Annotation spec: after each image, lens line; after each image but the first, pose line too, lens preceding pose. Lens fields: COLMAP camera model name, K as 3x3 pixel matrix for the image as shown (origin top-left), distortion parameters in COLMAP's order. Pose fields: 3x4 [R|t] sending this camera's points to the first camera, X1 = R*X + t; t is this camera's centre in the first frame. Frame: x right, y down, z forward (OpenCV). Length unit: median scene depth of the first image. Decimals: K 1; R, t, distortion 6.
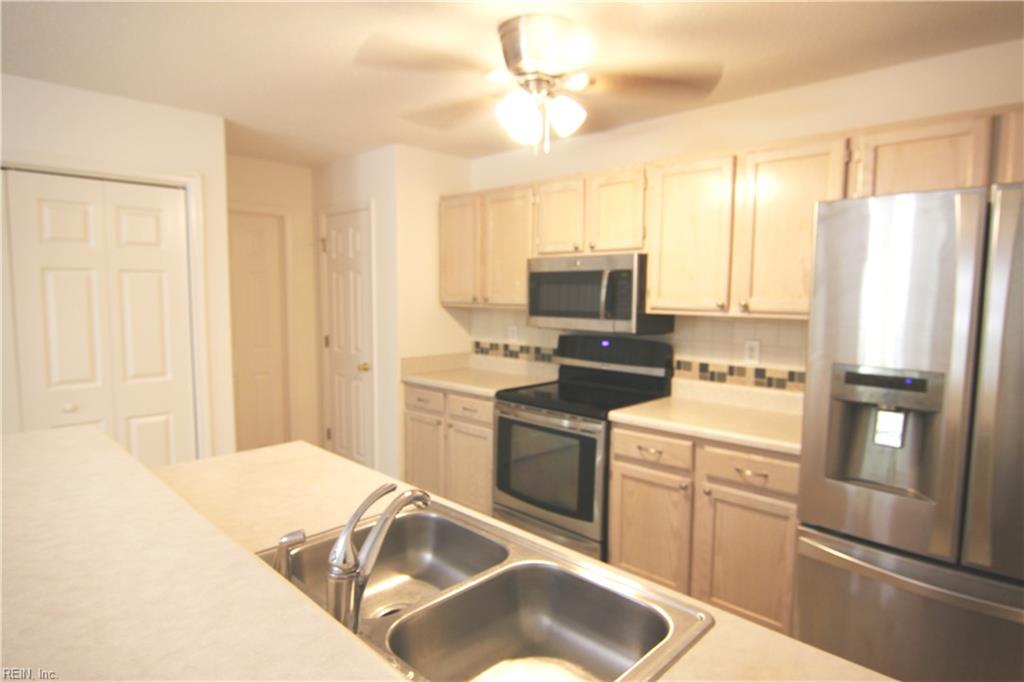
lens RADIAL K [[579.5, 0, 510.2], [0, 579.5, 345.5], [0, 0, 1]] dist [-0.003089, -0.013690]
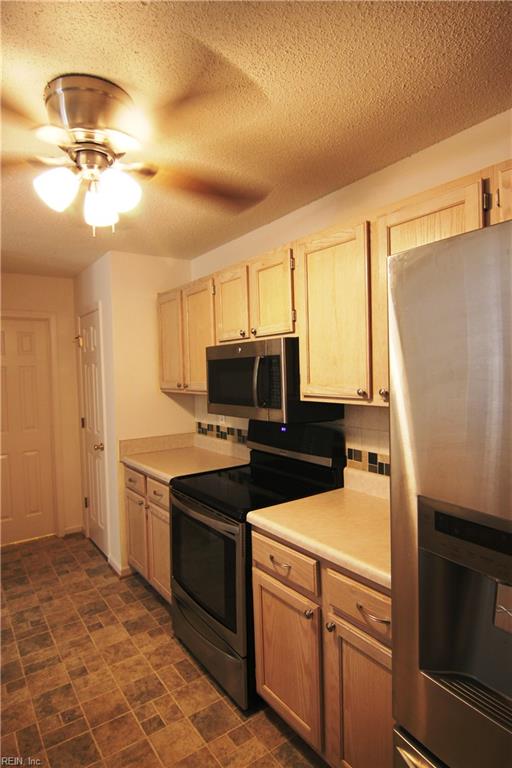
lens RADIAL K [[434.6, 0, 256.7], [0, 434.6, 381.8], [0, 0, 1]] dist [-0.003089, -0.013690]
pose [[0.982775, -0.028297, -0.182627, 0.293530], [0.016994, 0.997858, -0.063165, -0.043332], [0.184023, 0.058974, 0.981151, 0.299577]]
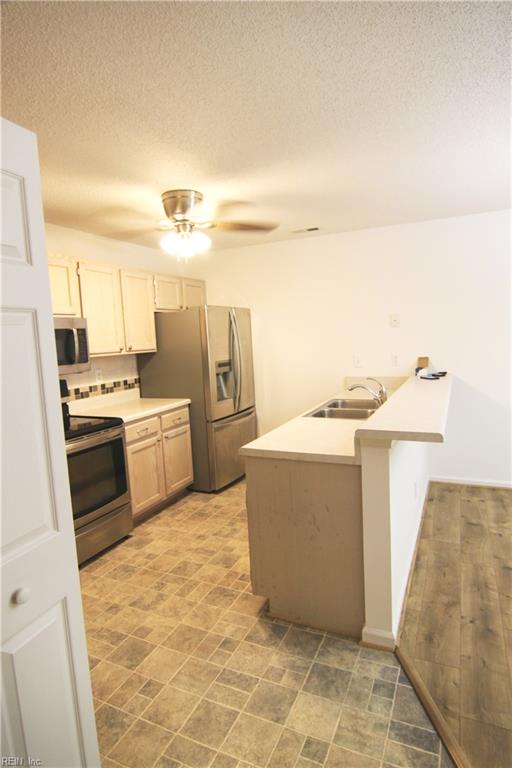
lens RADIAL K [[434.6, 0, 256.7], [0, 434.6, 381.8], [0, 0, 1]] dist [-0.003089, -0.013690]
pose [[-0.323290, -0.095327, 0.941486, -0.980090], [0.133113, 0.980440, 0.144980, -0.098469], [-0.936891, 0.172195, -0.304277, 0.928351]]
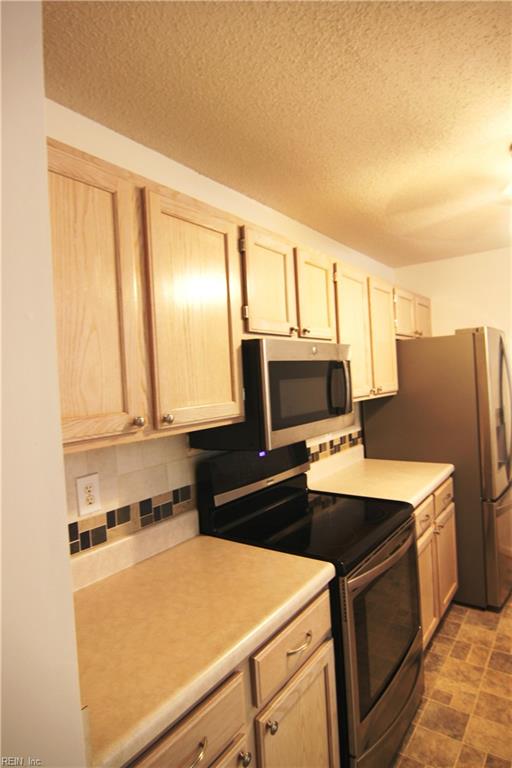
lens RADIAL K [[434.6, 0, 256.7], [0, 434.6, 381.8], [0, 0, 1]] dist [-0.003089, -0.013690]
pose [[-0.135681, -0.009182, 0.990710, -0.484903], [0.142432, 0.989389, 0.028676, -0.136206], [-0.980461, 0.144999, -0.132933, 1.228909]]
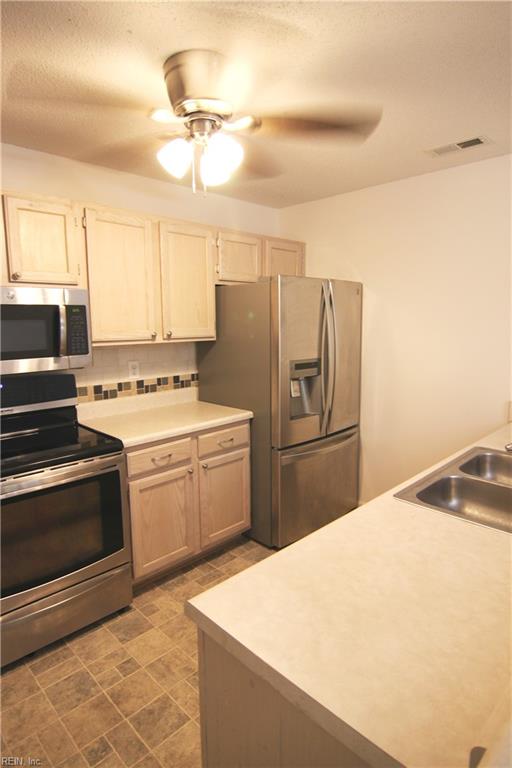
lens RADIAL K [[434.6, 0, 256.7], [0, 434.6, 381.8], [0, 0, 1]] dist [-0.003089, -0.013690]
pose [[0.022522, -0.151443, 0.988209, -0.554009], [0.101128, 0.983735, 0.148453, -0.079154], [-0.994618, 0.096592, 0.037471, 0.664990]]
